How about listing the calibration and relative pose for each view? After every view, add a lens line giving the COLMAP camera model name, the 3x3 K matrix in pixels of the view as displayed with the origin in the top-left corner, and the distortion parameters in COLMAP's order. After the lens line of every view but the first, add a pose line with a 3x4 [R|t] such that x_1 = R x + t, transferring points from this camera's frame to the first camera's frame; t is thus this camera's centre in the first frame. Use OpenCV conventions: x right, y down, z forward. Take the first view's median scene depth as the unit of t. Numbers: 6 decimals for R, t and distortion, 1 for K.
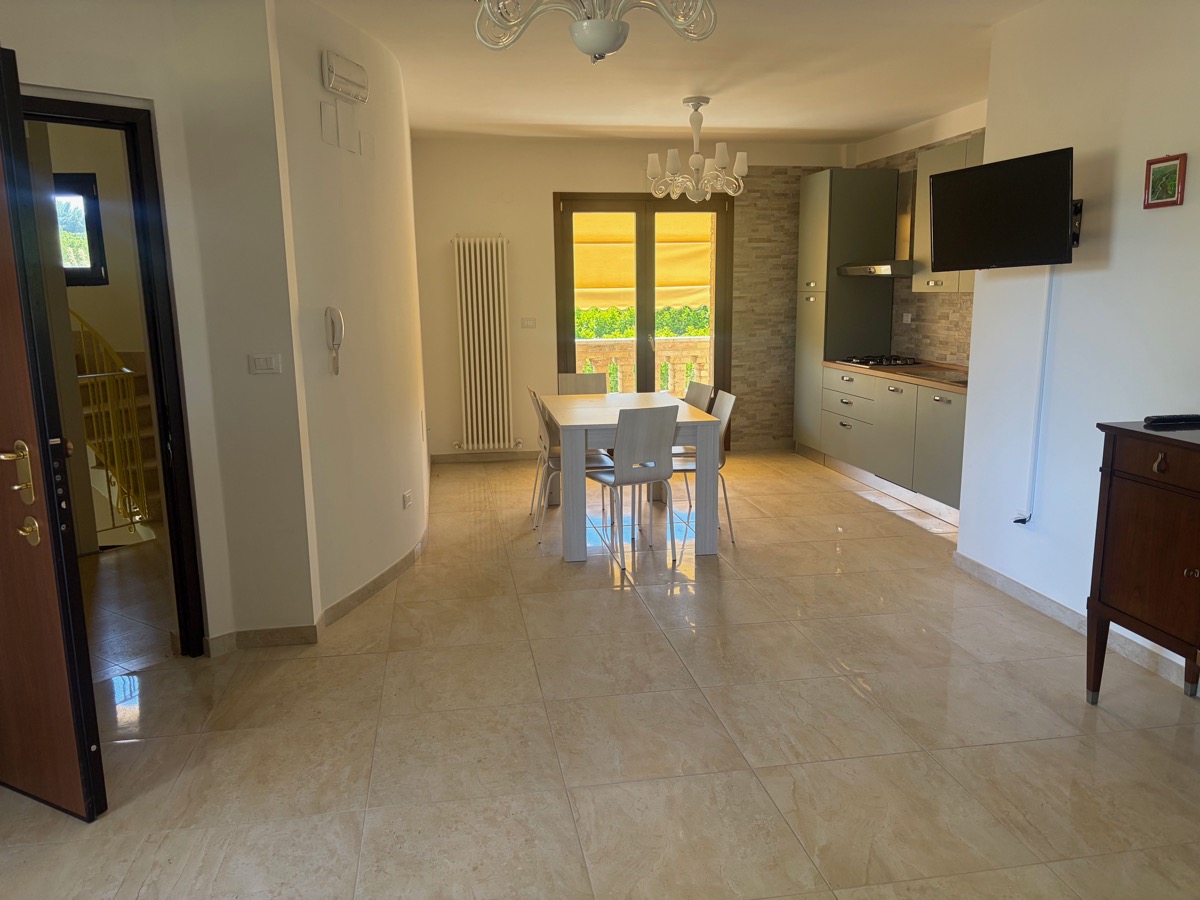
lens RADIAL K [[906.0, 0, 597.4], [0, 906.0, 448.8], [0, 0, 1]] dist [0.055851, -0.064393]
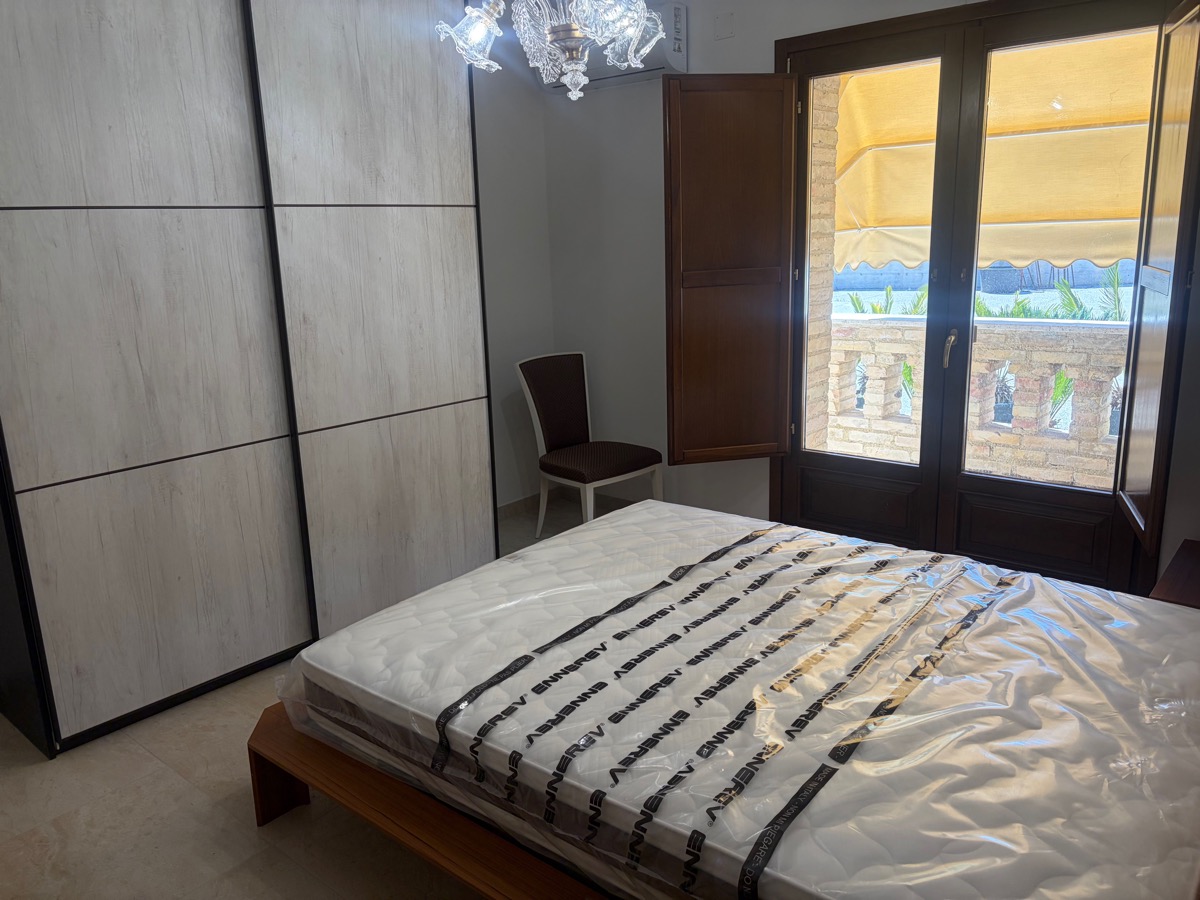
lens RADIAL K [[906.0, 0, 597.4], [0, 906.0, 448.8], [0, 0, 1]] dist [0.055851, -0.064393]
pose [[0.656361, 0.162500, -0.736739, 0.303837], [-0.107292, 0.986708, 0.122049, -0.108733], [0.746779, -0.001062, 0.665071, 0.585389]]
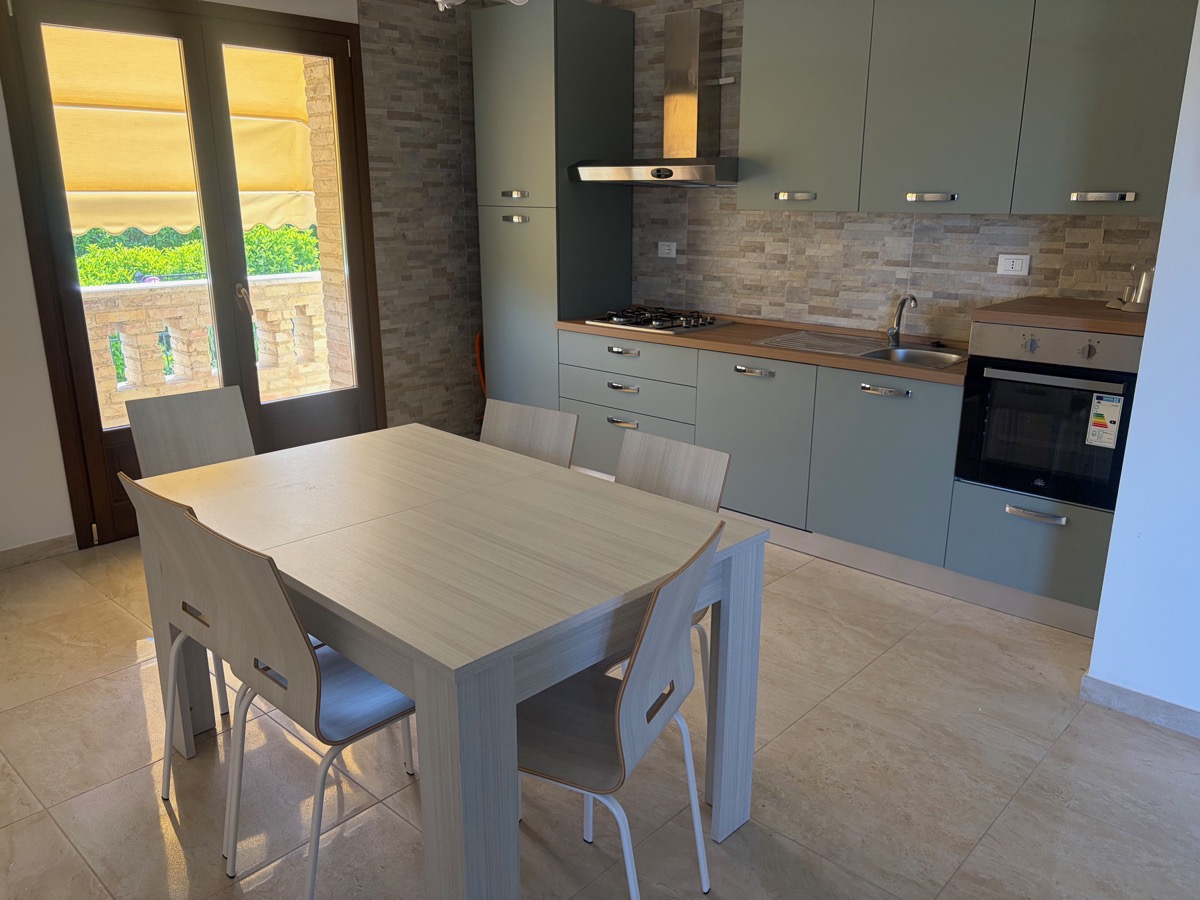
lens RADIAL K [[906.0, 0, 597.4], [0, 906.0, 448.8], [0, 0, 1]] dist [0.055851, -0.064393]
pose [[0.798636, -0.147744, 0.583397, -0.105265], [0.092691, 0.988028, 0.123327, -0.081113], [-0.594634, -0.044418, 0.802769, 0.463520]]
